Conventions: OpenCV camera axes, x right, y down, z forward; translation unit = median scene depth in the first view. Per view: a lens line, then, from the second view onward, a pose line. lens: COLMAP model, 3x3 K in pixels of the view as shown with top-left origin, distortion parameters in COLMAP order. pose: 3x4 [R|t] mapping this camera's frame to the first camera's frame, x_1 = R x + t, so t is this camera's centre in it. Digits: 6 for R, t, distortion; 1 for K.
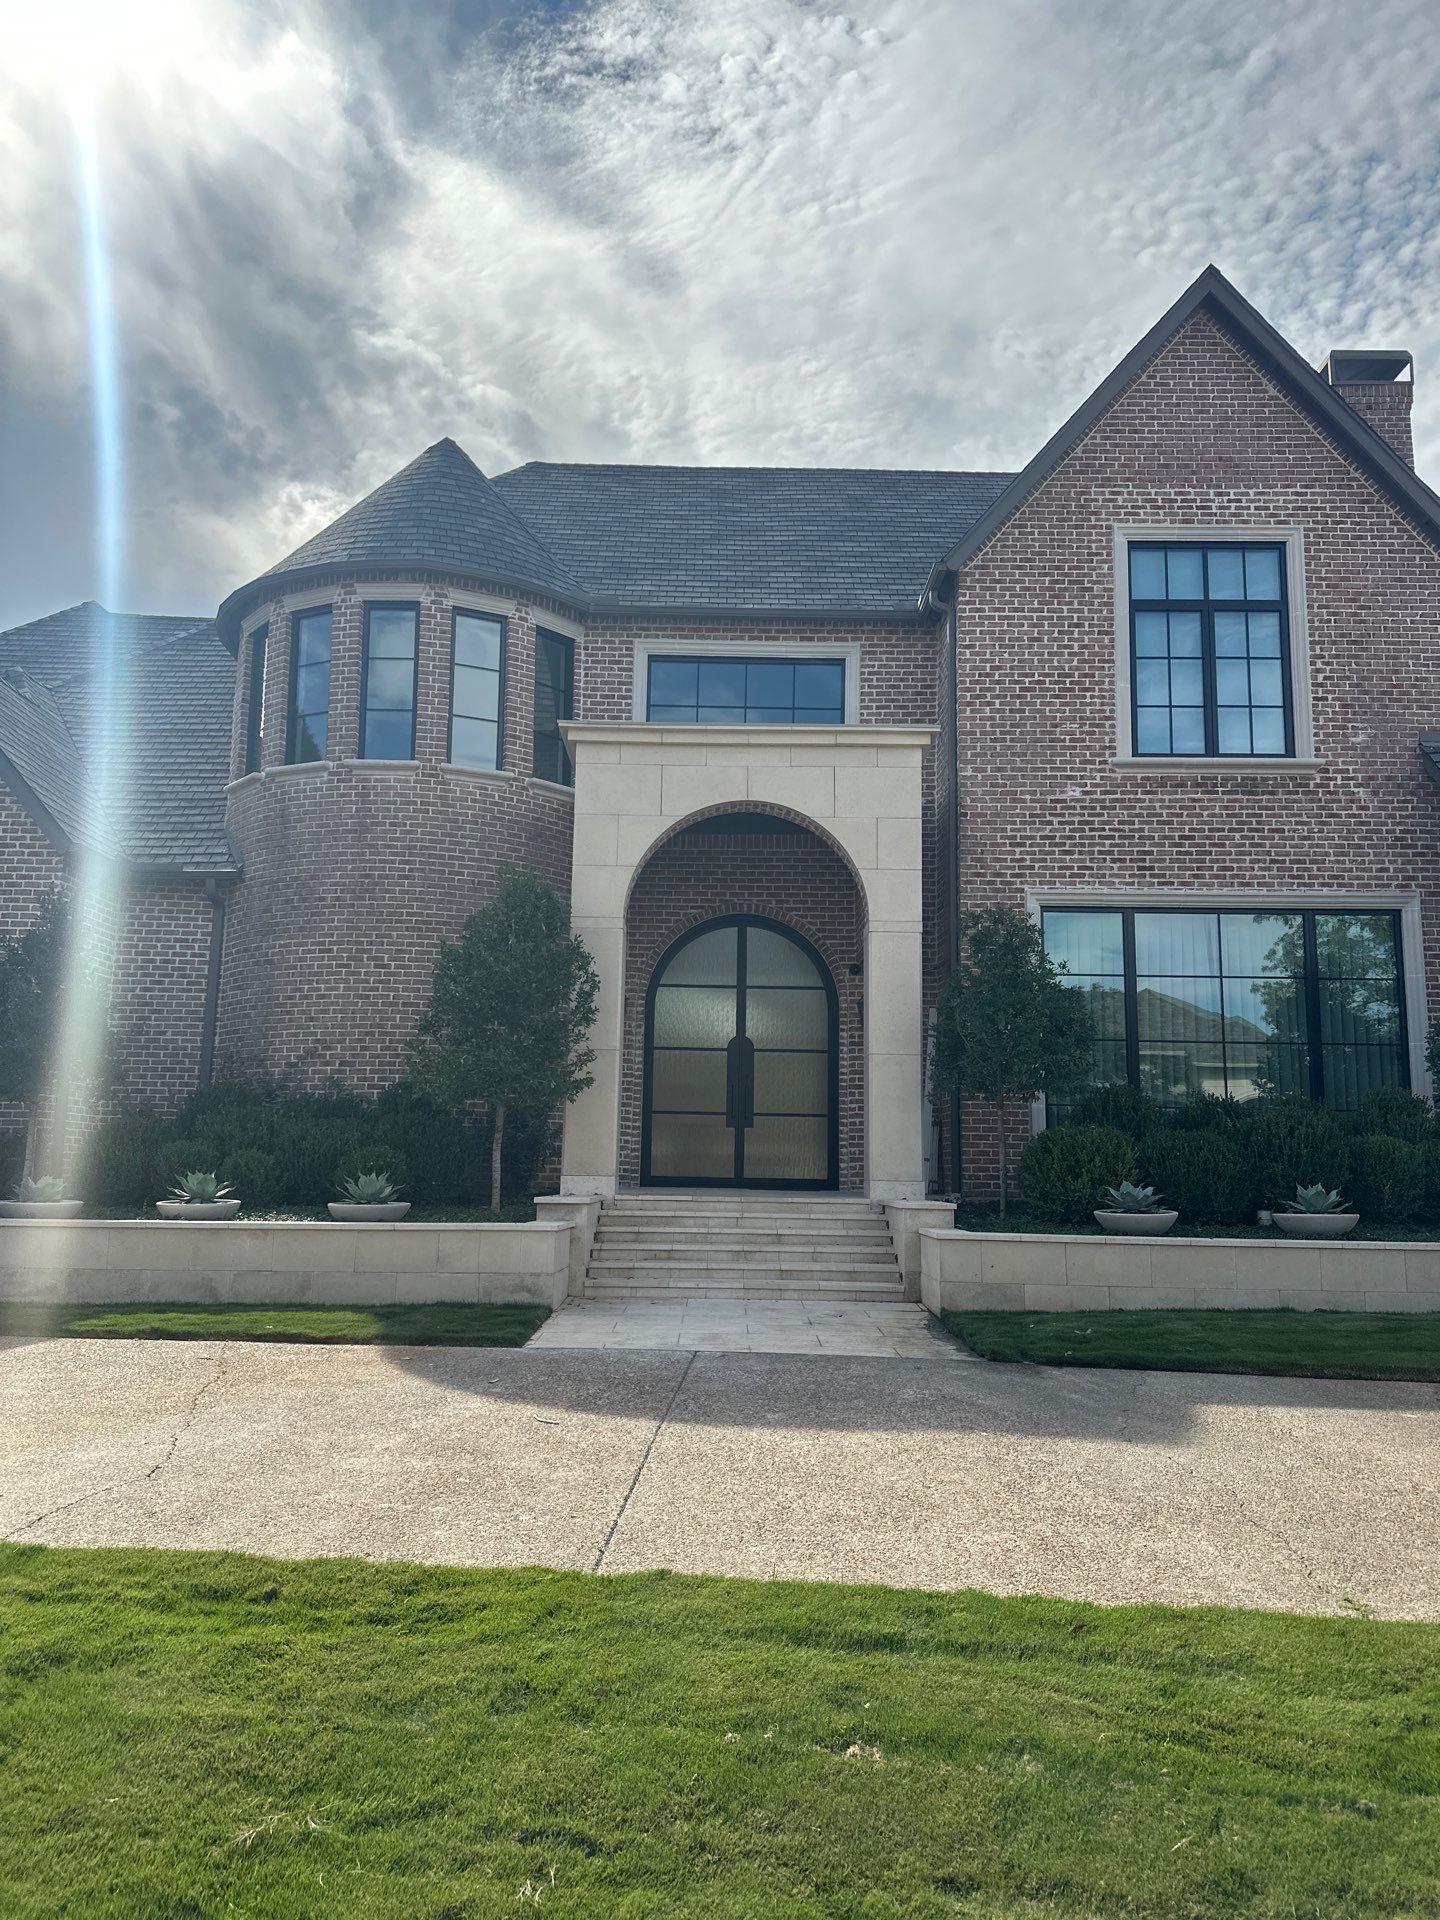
lens RADIAL K [[1314.5, 0, 691.4], [0, 1314.5, 1005.7], [0, 0, 1]] dist [0.016215, -0.035369]
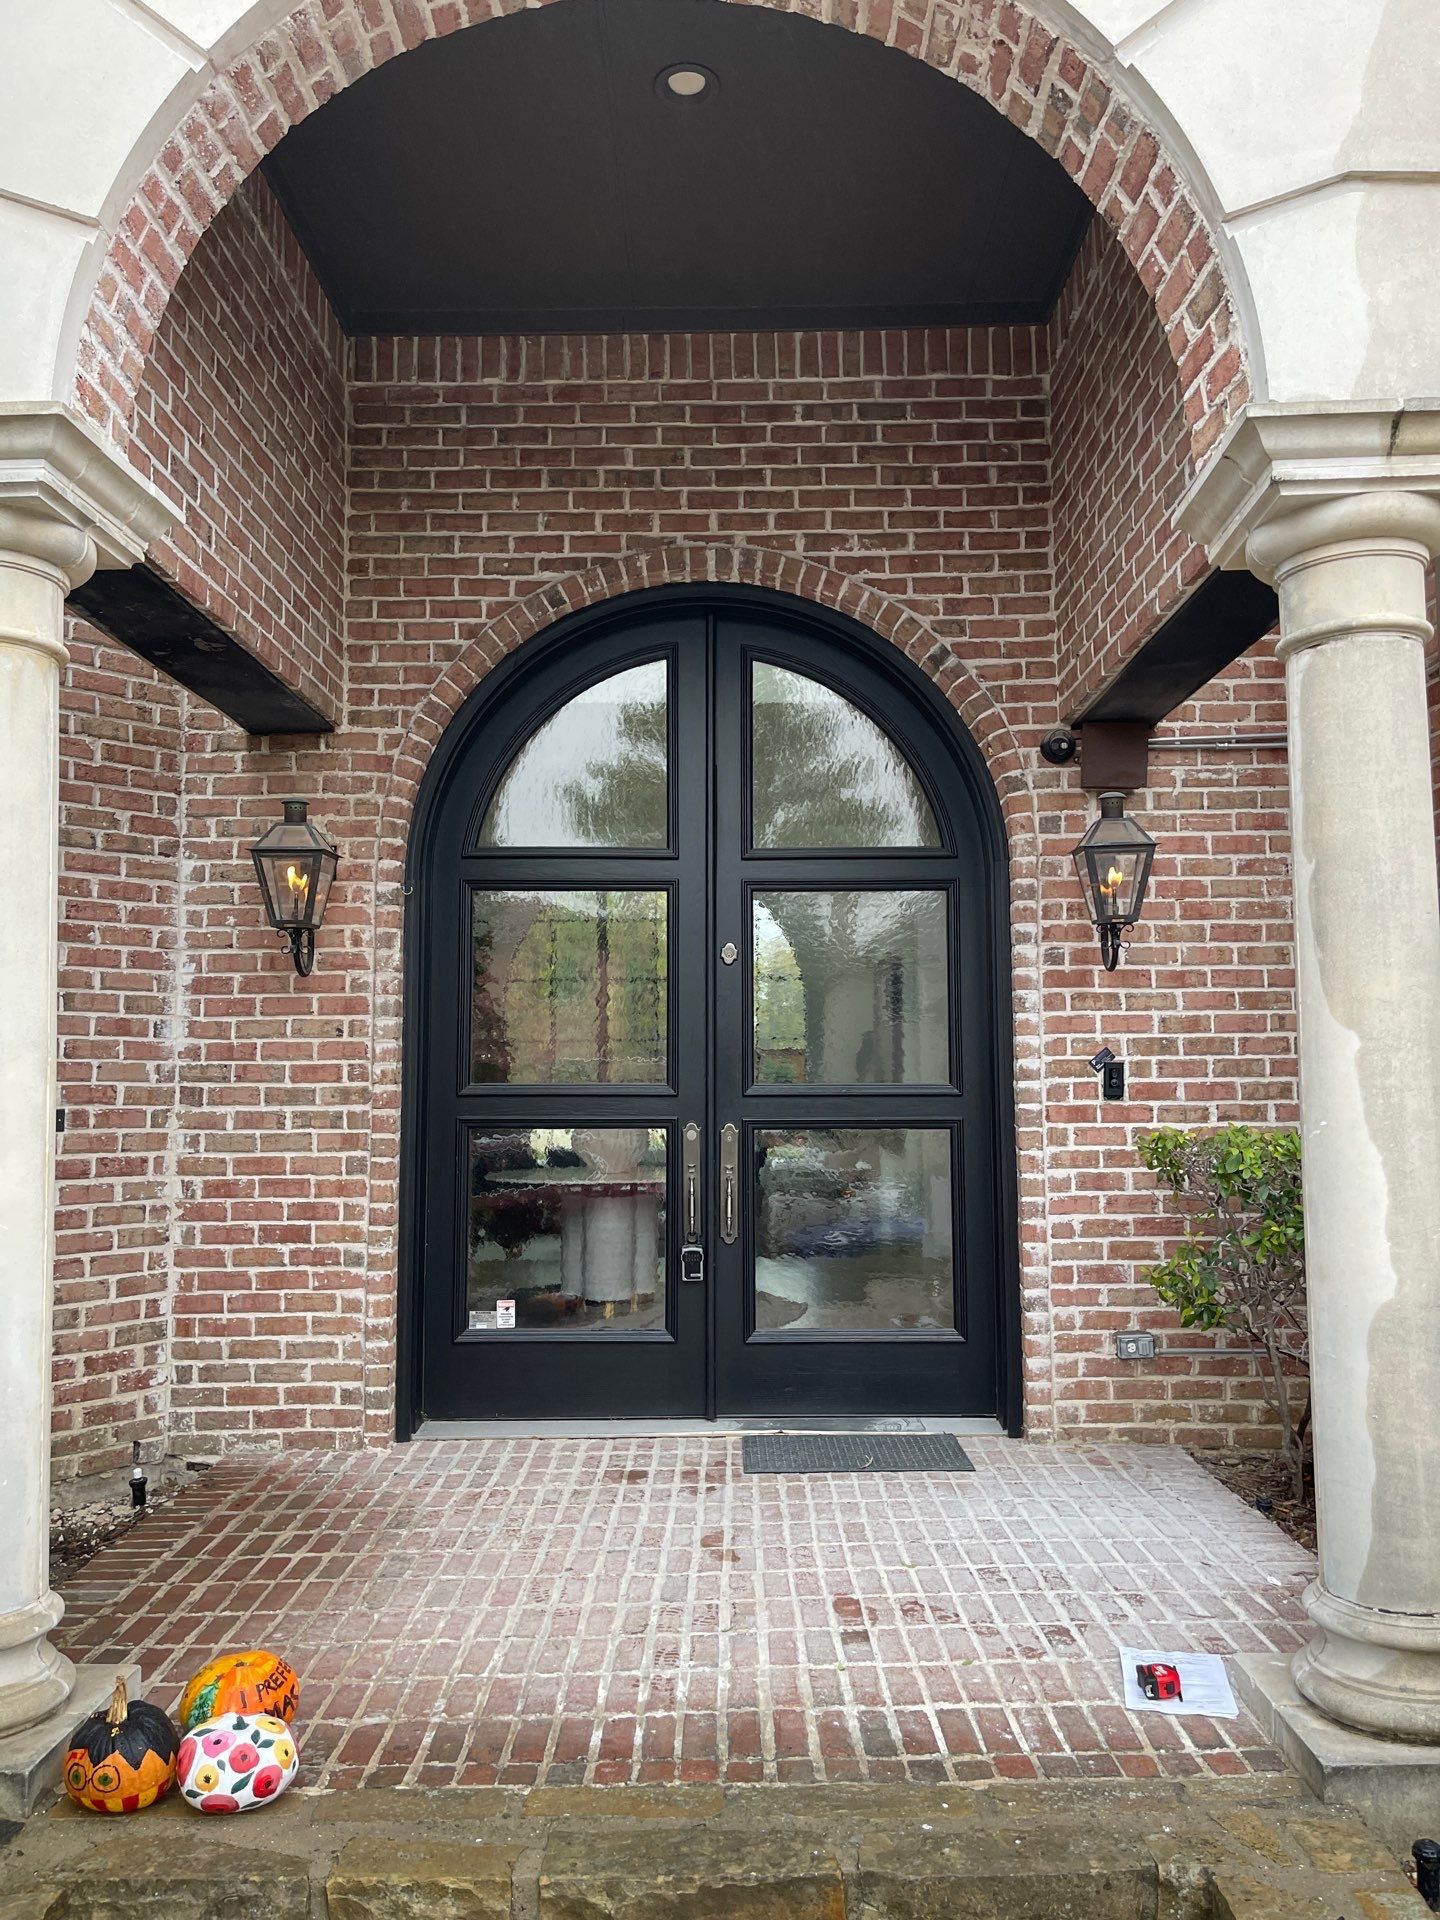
lens RADIAL K [[1429.9, 0, 738.6], [0, 1429.9, 970.8], [0, 0, 1]] dist [0.008923, 0.007129]
pose [[0.999547, -0.023219, 0.019166, 0.041865], [0.022410, 0.998893, 0.041367, 0.011682], [-0.020105, -0.040919, 0.998960, 0.699530]]
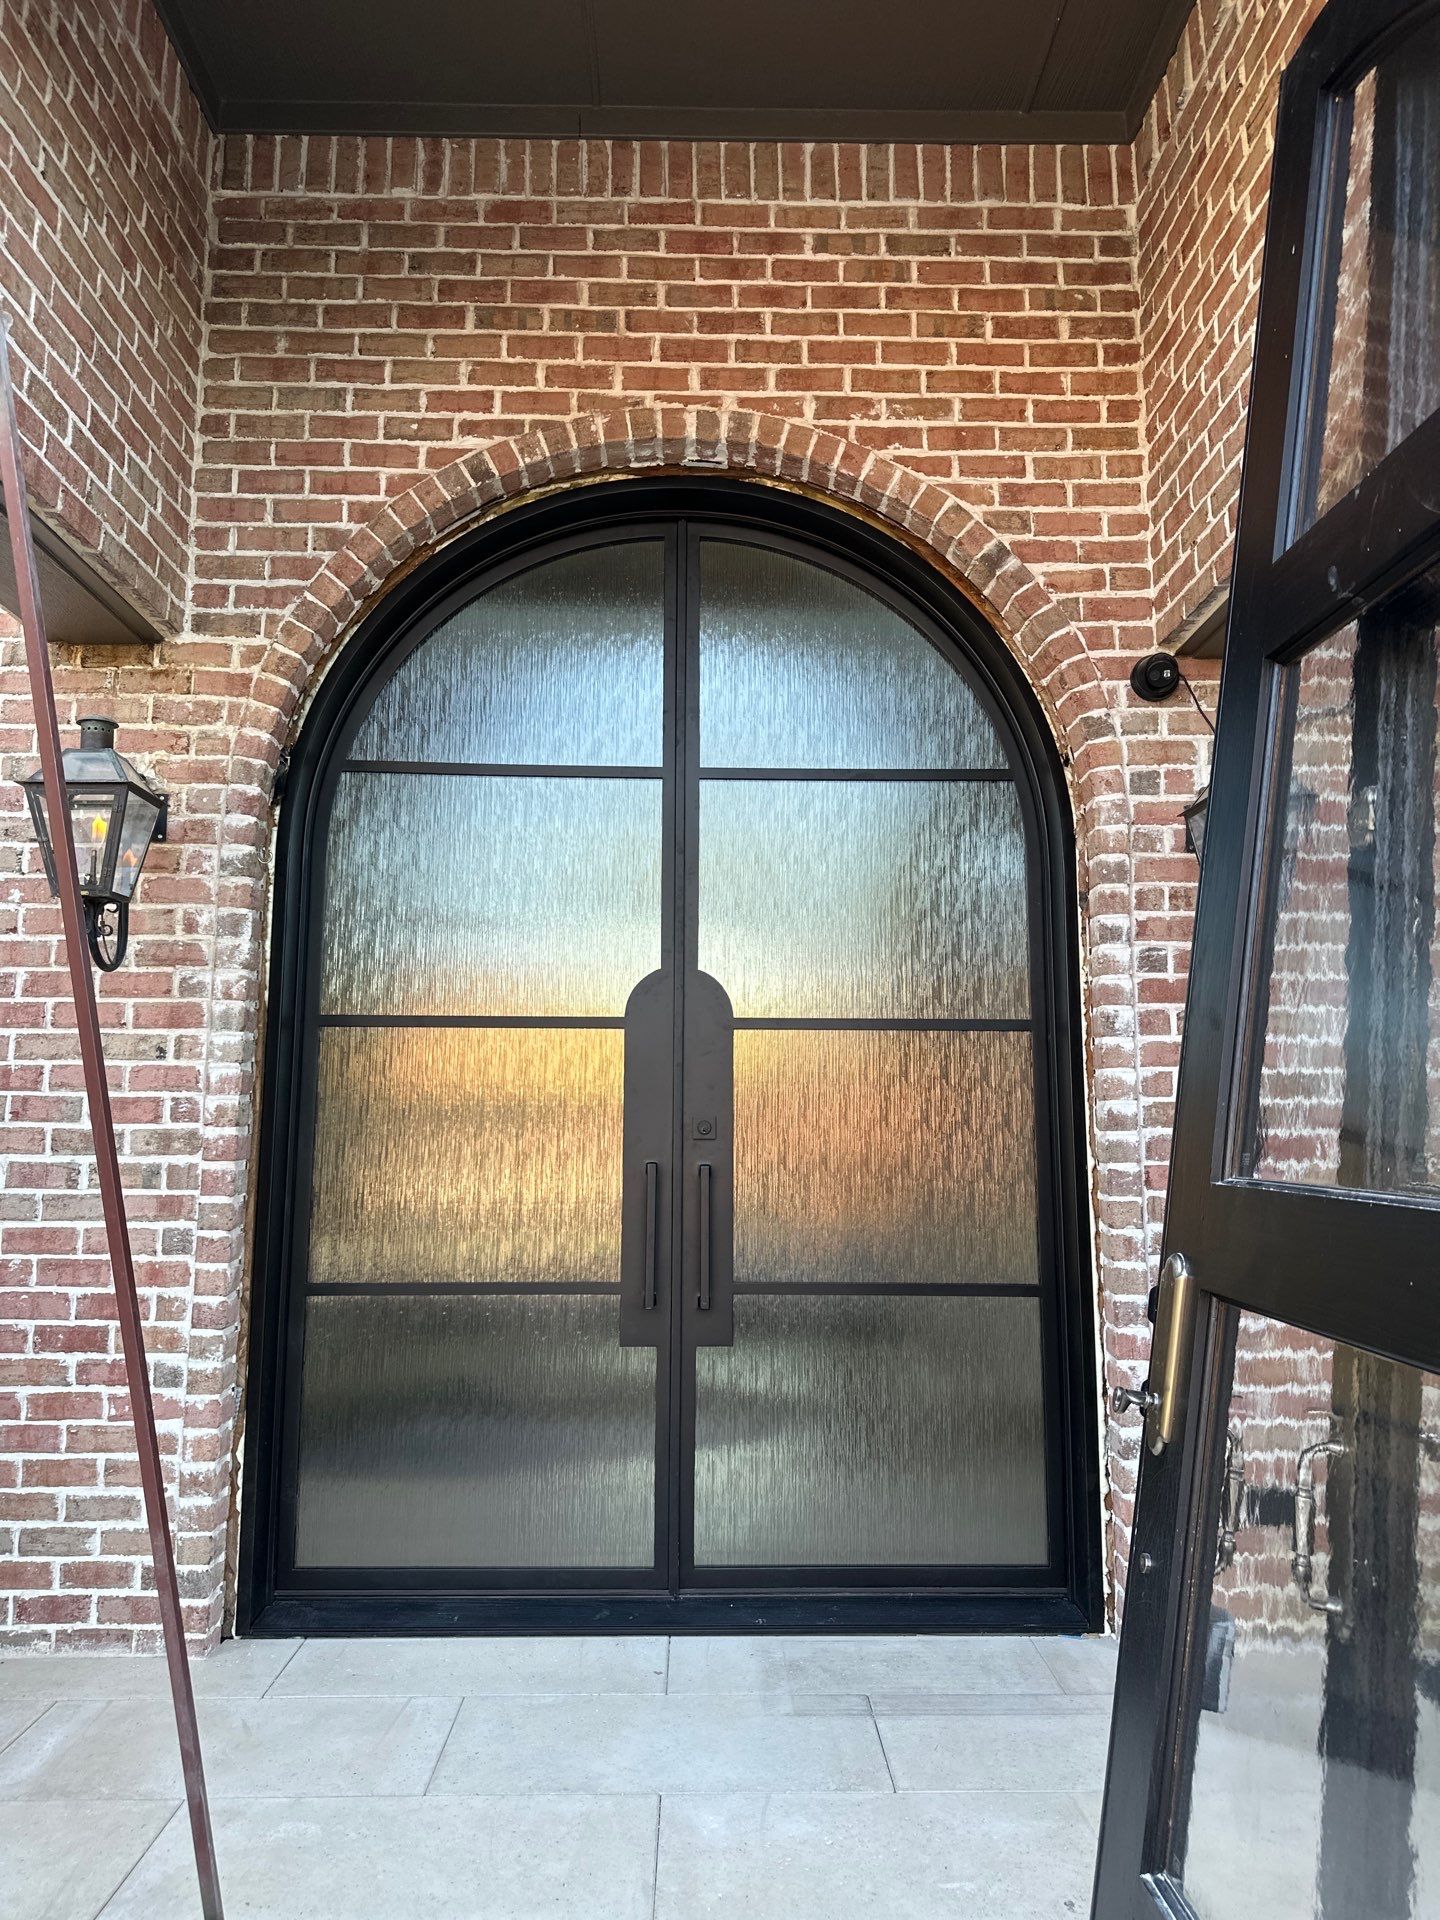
lens RADIAL K [[1314.5, 0, 725.7], [0, 1314.5, 964.8], [0, 0, 1]] dist [0.016215, -0.035369]
pose [[0.999041, -0.008579, 0.042925, 0.039204], [0.009241, 0.999841, -0.015243, 0.029042], [-0.042787, 0.015625, 0.998962, 0.823177]]
